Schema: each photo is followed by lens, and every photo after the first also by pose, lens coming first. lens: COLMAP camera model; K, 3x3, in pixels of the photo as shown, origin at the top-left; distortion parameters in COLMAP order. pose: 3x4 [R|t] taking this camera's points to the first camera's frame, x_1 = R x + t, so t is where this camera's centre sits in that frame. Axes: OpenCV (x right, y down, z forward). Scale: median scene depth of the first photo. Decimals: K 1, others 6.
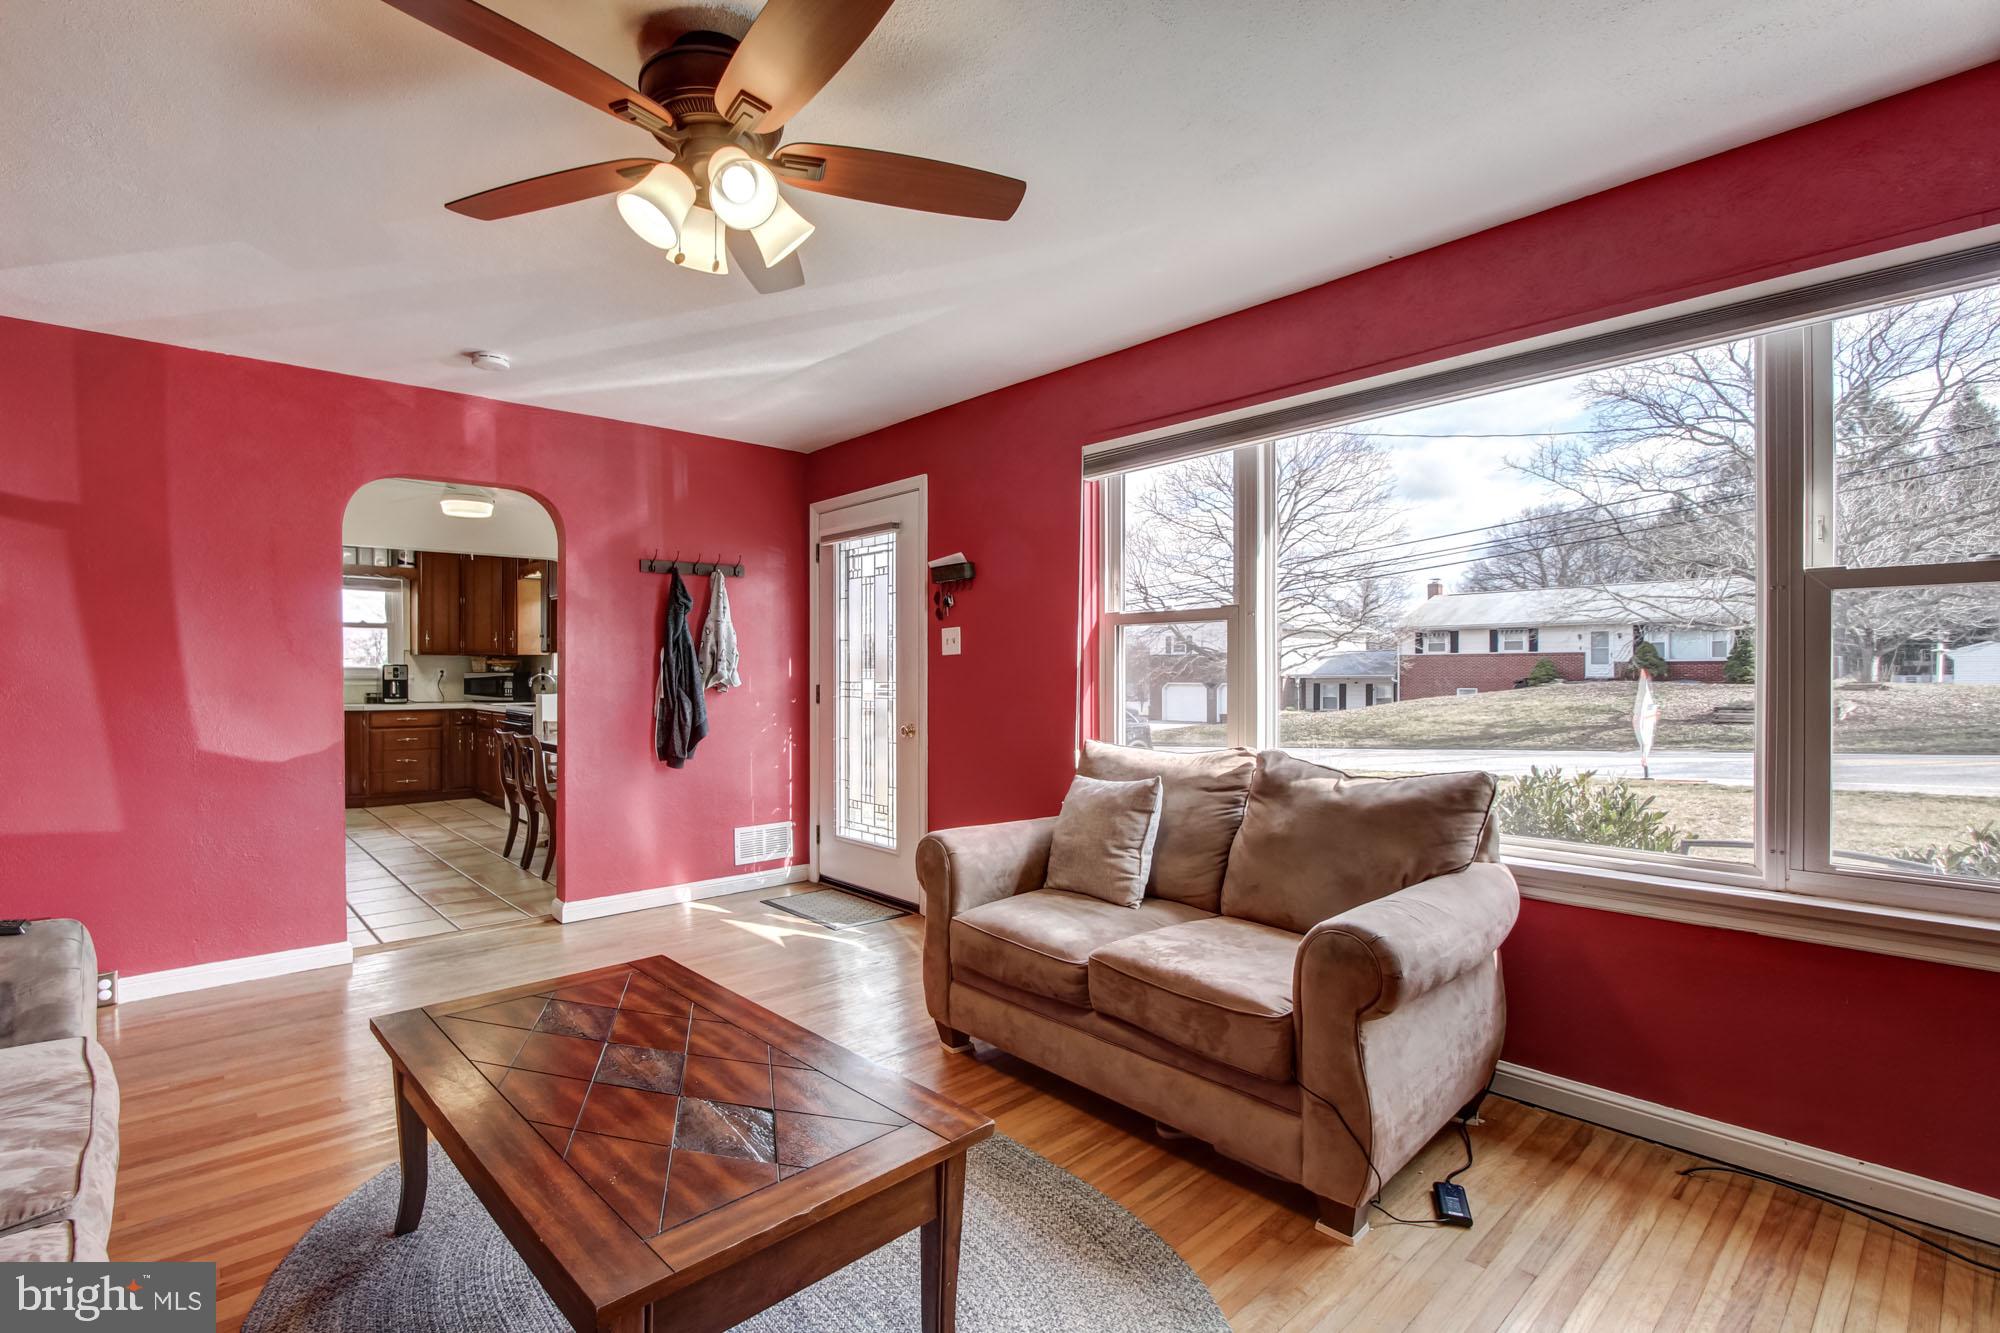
lens RADIAL K [[932.7, 0, 977.3], [0, 932.7, 674.3], [0, 0, 1]] dist [-0.004546, -0.000155]
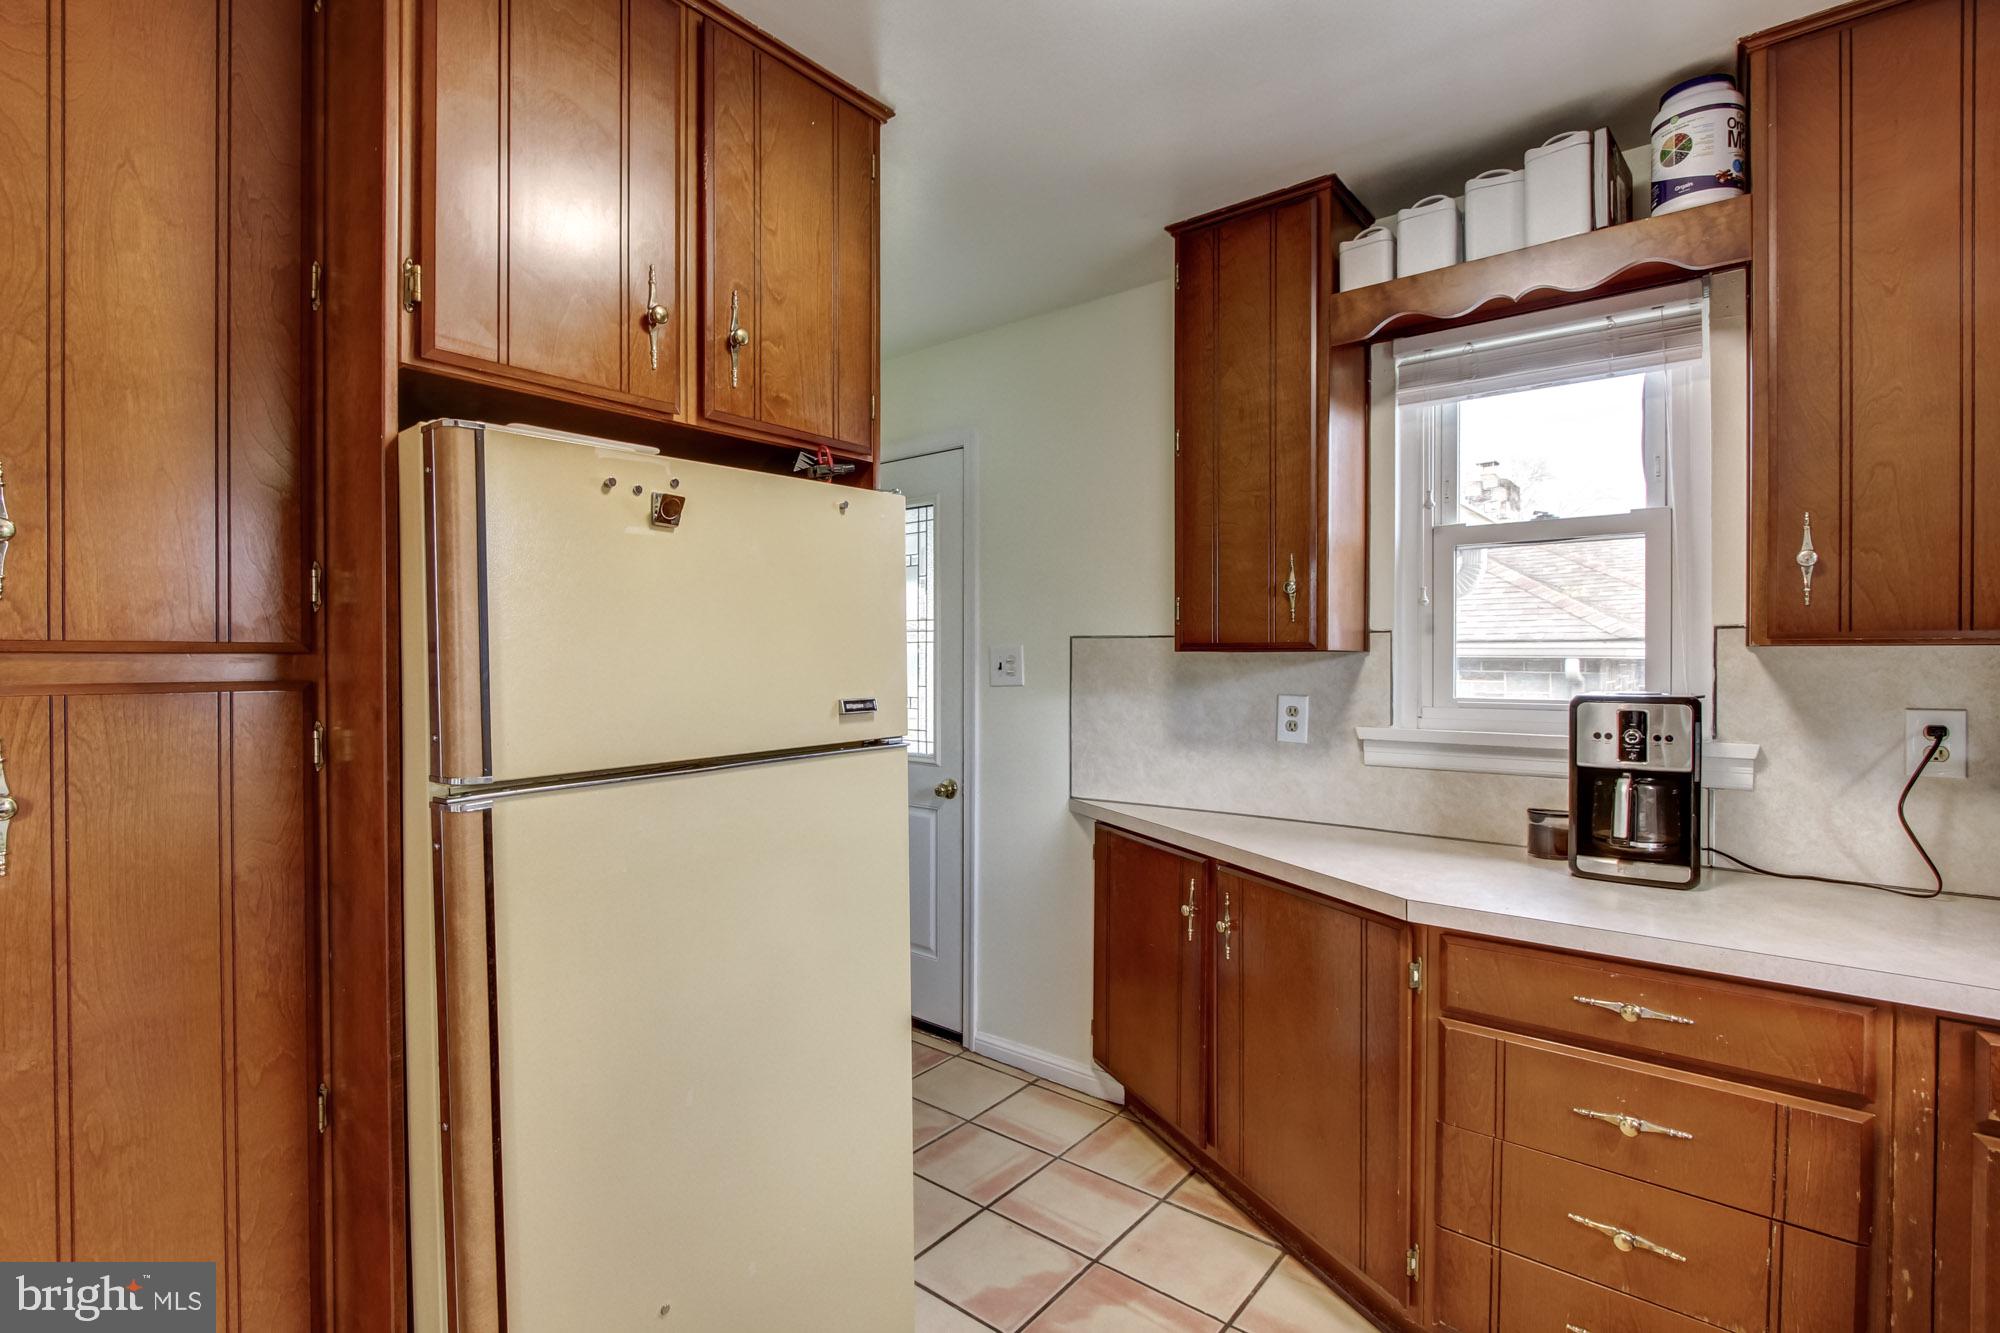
lens RADIAL K [[920.0, 0, 988.1], [0, 920.0, 665.0], [0, 0, 1]] dist [-0.011878, 0.001003]
pose [[0.137030, 0.008749, -0.990528, -0.429948], [0.001141, 0.999959, 0.008990, -0.018642], [0.990566, -0.002362, 0.137015, 0.804355]]
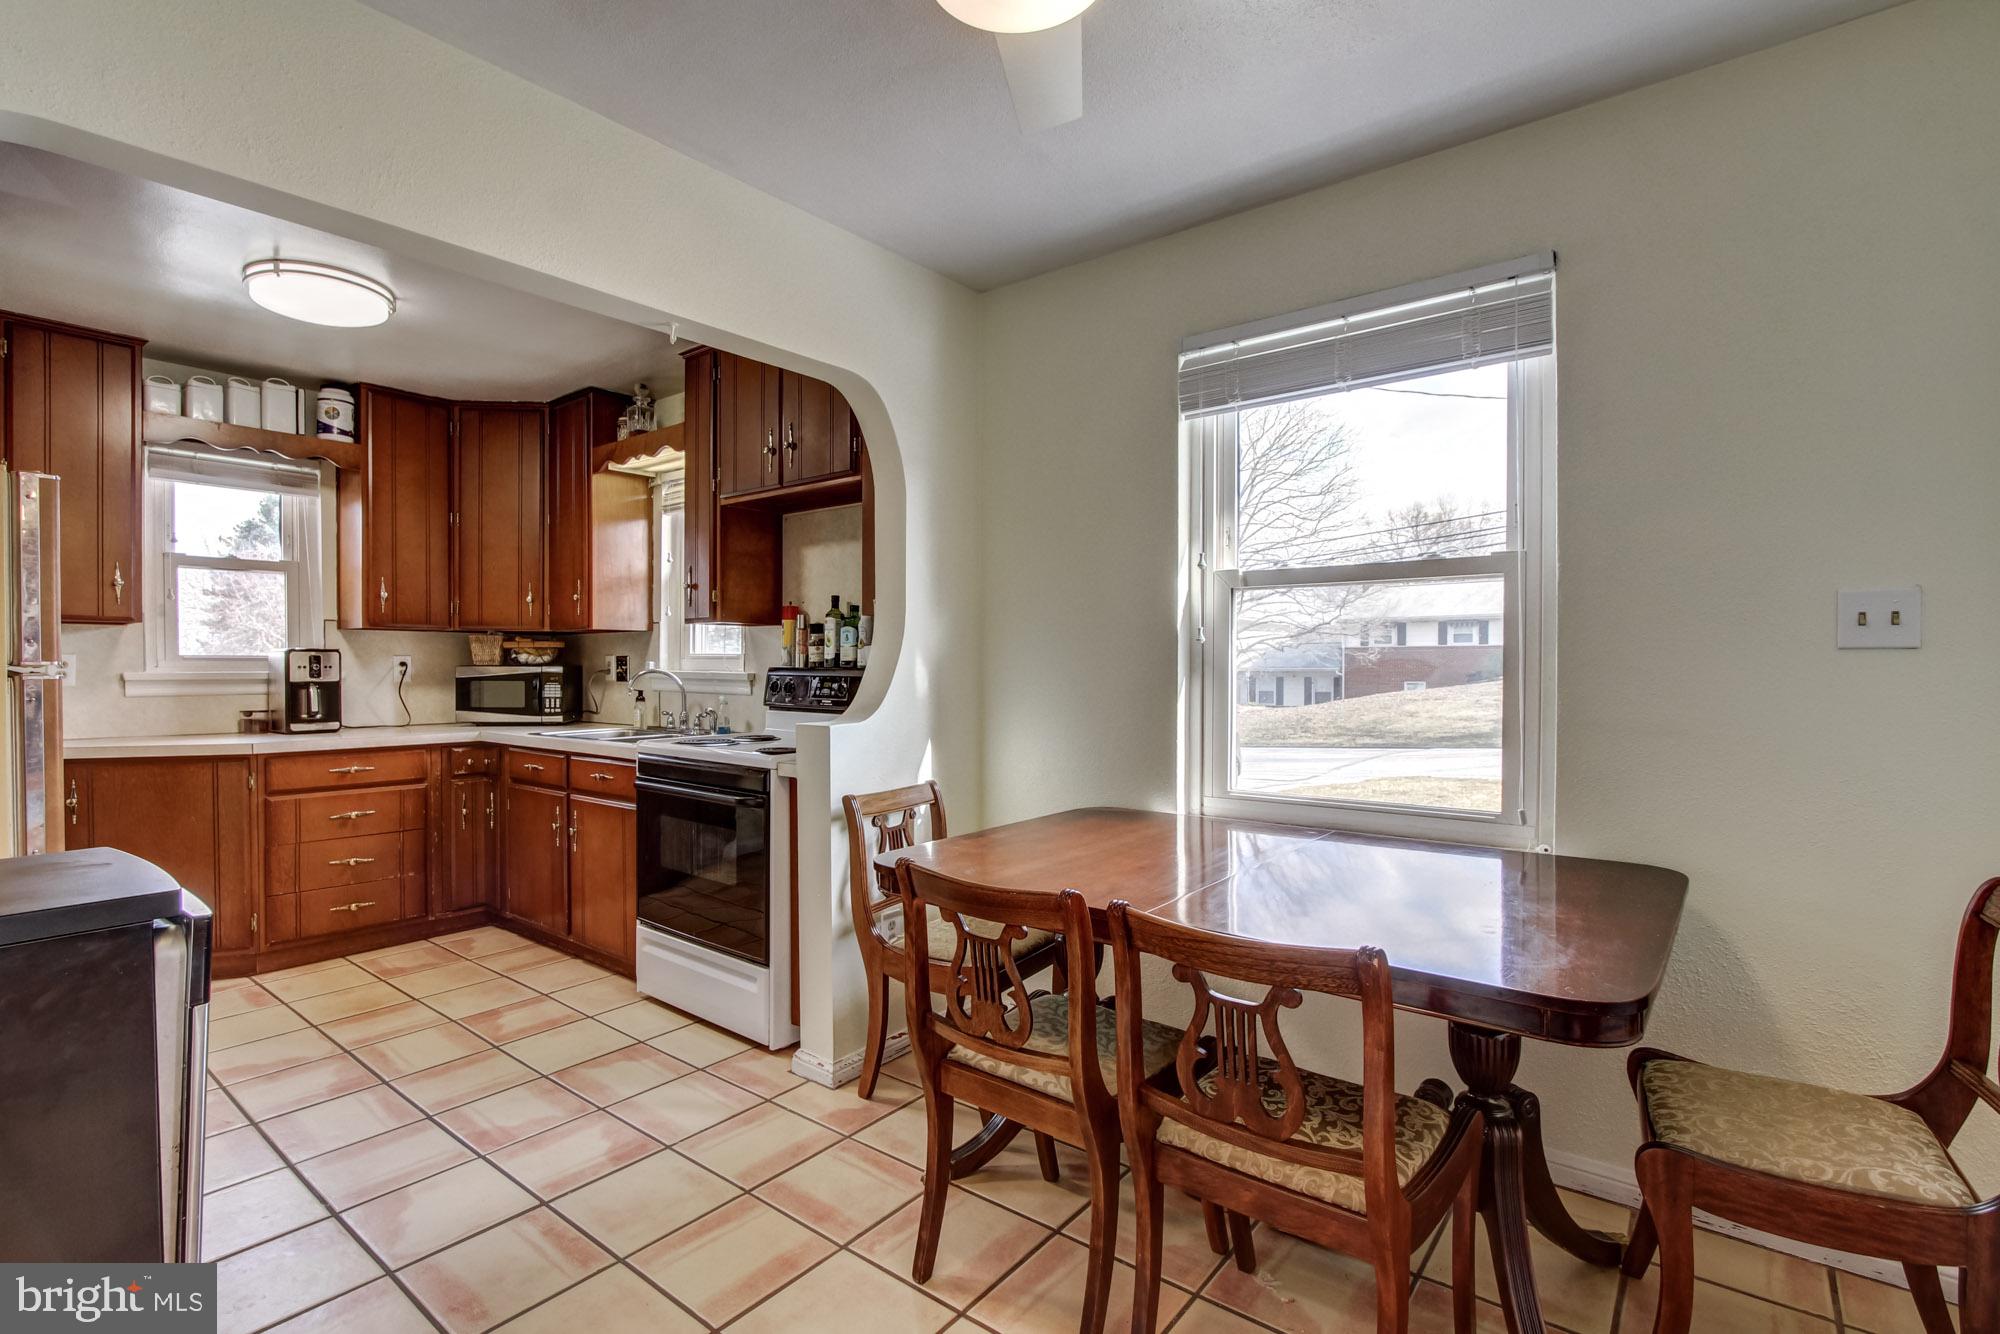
lens RADIAL K [[932.7, 0, 977.3], [0, 932.7, 674.8], [0, 0, 1]] dist [-0.004546, -0.000155]
pose [[0.987725, -0.001581, 0.156197, -0.361846], [0.000321, 0.999967, 0.008091, -0.001155], [-0.156204, -0.007941, 0.987693, 0.479233]]
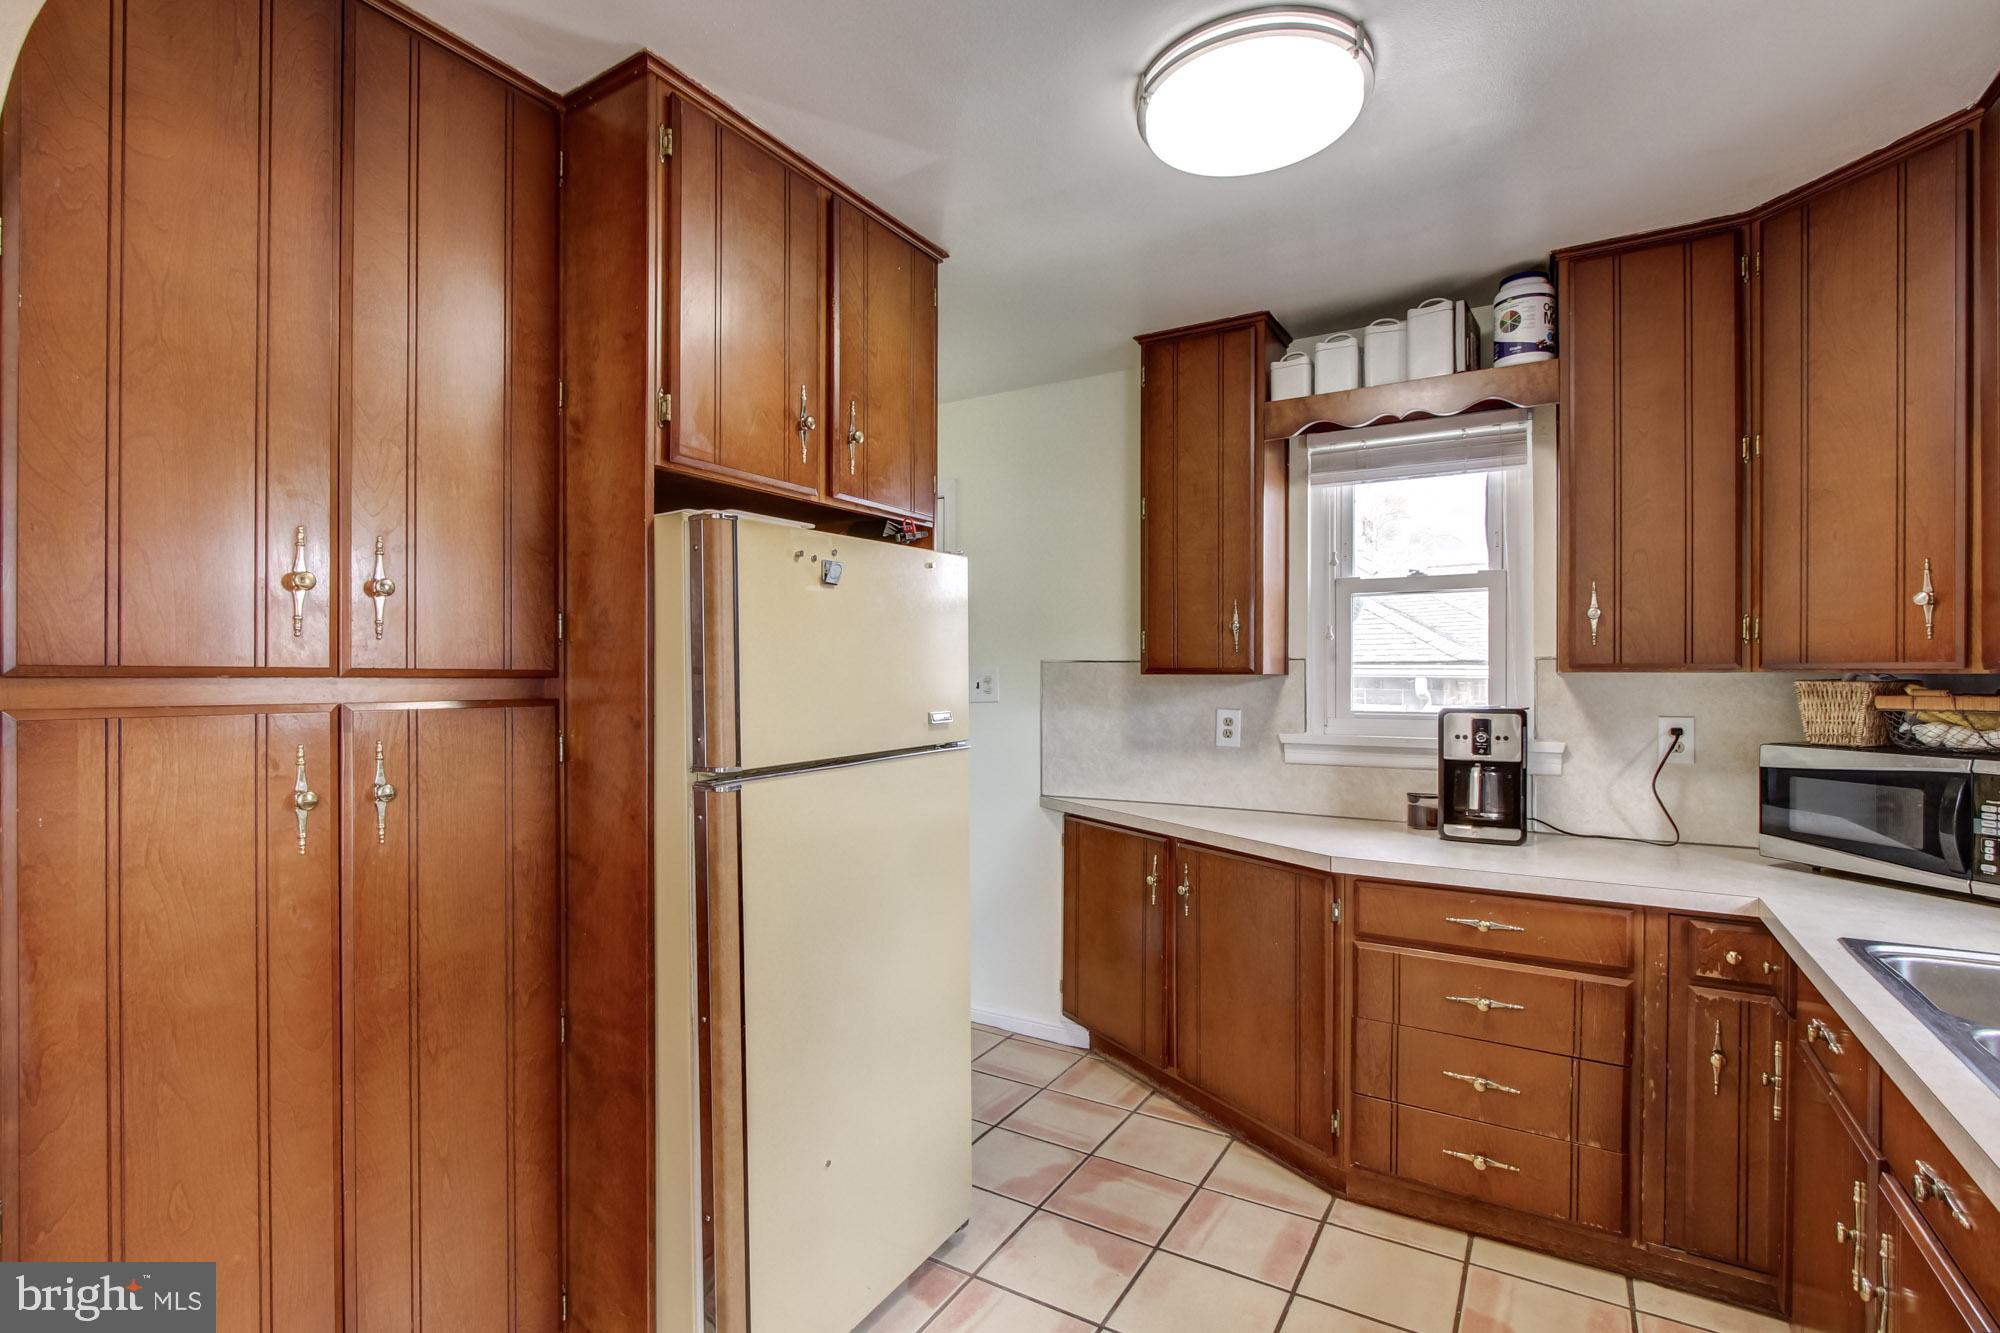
lens RADIAL K [[932.7, 0, 977.3], [0, 932.7, 674.3], [0, 0, 1]] dist [-0.004546, -0.000155]
pose [[0.265770, 0.001650, -0.964035, -0.376685], [-0.001402, 0.999998, 0.001325, -0.020431], [0.964035, 0.000999, 0.265772, 0.748675]]
